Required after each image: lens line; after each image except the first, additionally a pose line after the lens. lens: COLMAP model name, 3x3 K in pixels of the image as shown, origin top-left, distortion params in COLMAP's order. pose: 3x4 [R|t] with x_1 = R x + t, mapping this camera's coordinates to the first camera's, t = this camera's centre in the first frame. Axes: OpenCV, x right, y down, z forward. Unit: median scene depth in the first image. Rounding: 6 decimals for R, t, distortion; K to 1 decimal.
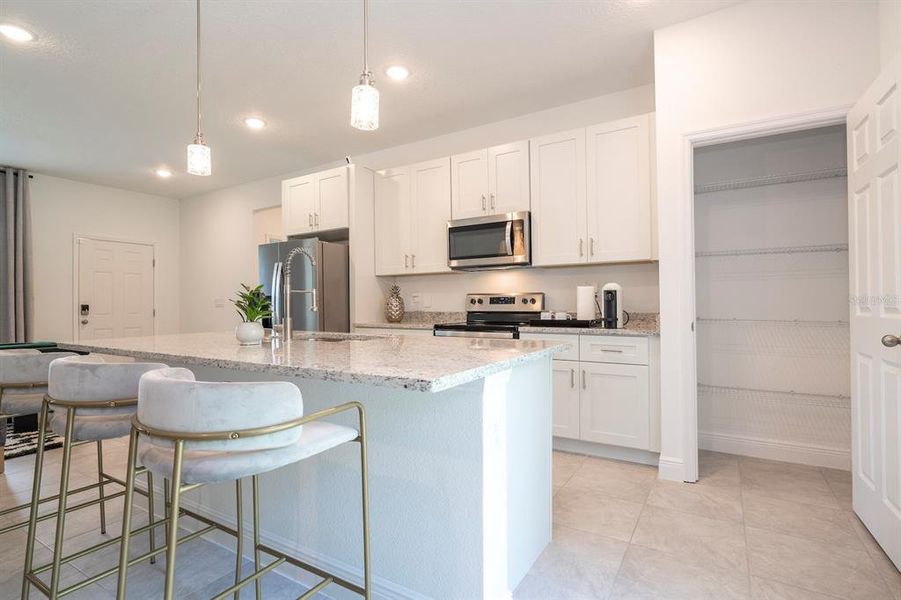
lens RADIAL K [[443.9, 0, 454.8], [0, 443.9, 299.3], [0, 0, 1]] dist [0.000178, 0.000377]
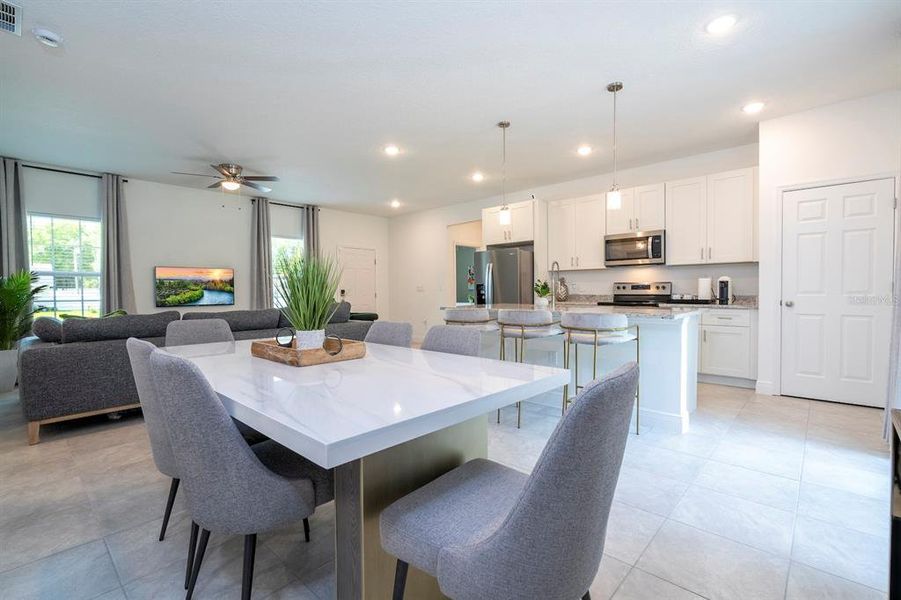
lens RADIAL K [[404.5, 0, 459.3], [0, 404.5, 300.5], [0, 0, 1]] dist [0.001605, 0.000466]
pose [[0.982193, 0.006455, -0.187763, -0.266806], [0.000440, 0.999328, 0.036657, -0.003004], [0.187874, -0.036087, 0.981530, -0.526201]]
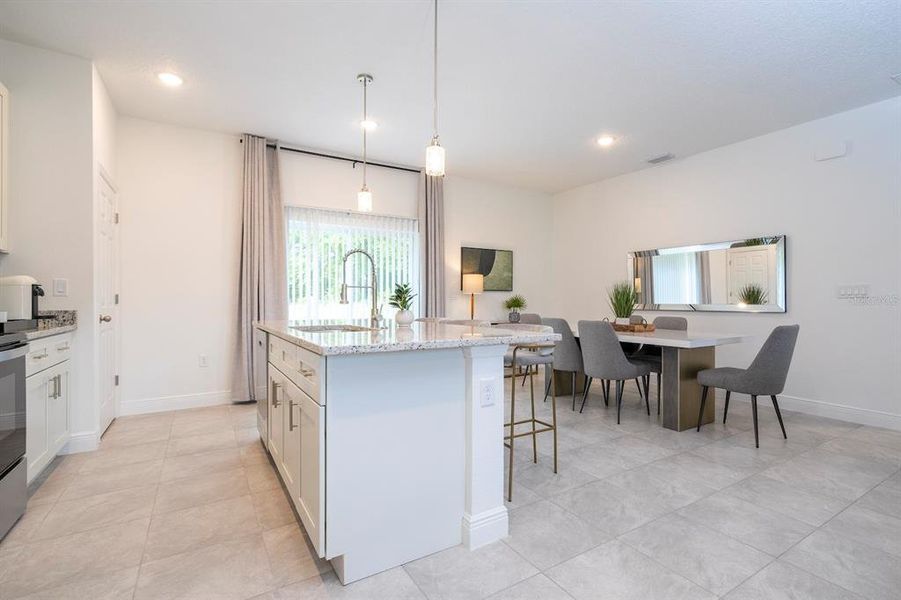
lens RADIAL K [[422.0, 0, 456.6], [0, 422.0, 299.4], [0, 0, 1]] dist [-0.008652, 0.001525]
pose [[-0.887831, 0.009447, 0.460073, -0.668487], [0.003587, 0.999901, -0.013610, 0.020569], [-0.460156, -0.010433, -0.887777, 1.158740]]
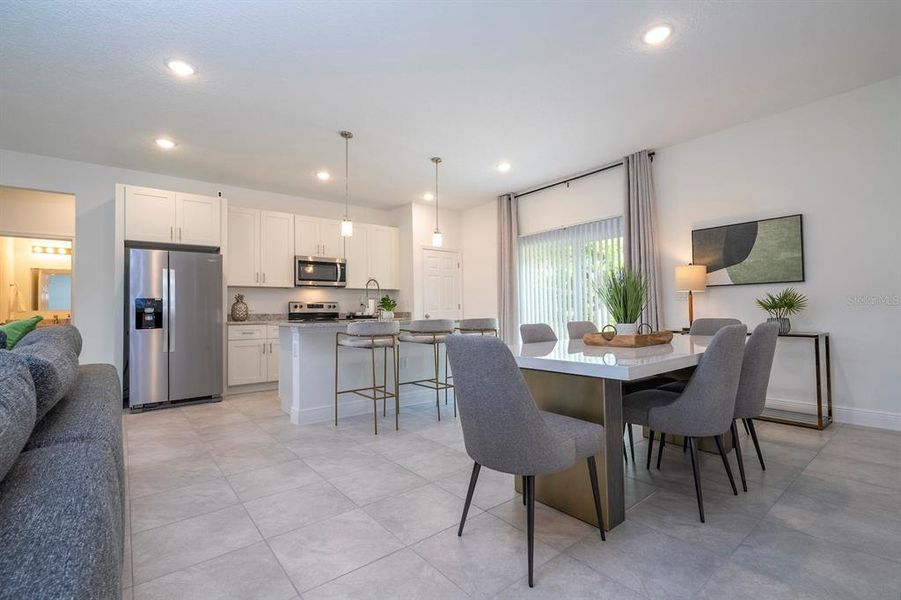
lens RADIAL K [[403.5, 0, 452.9], [0, 403.5, 299.4], [0, 0, 1]] dist [0.000808, 0.000014]
pose [[0.341706, 0.033477, 0.939210, -1.279038], [0.003976, 0.999305, -0.037065, 0.039403], [-0.939799, 0.016399, 0.341335, -0.020148]]
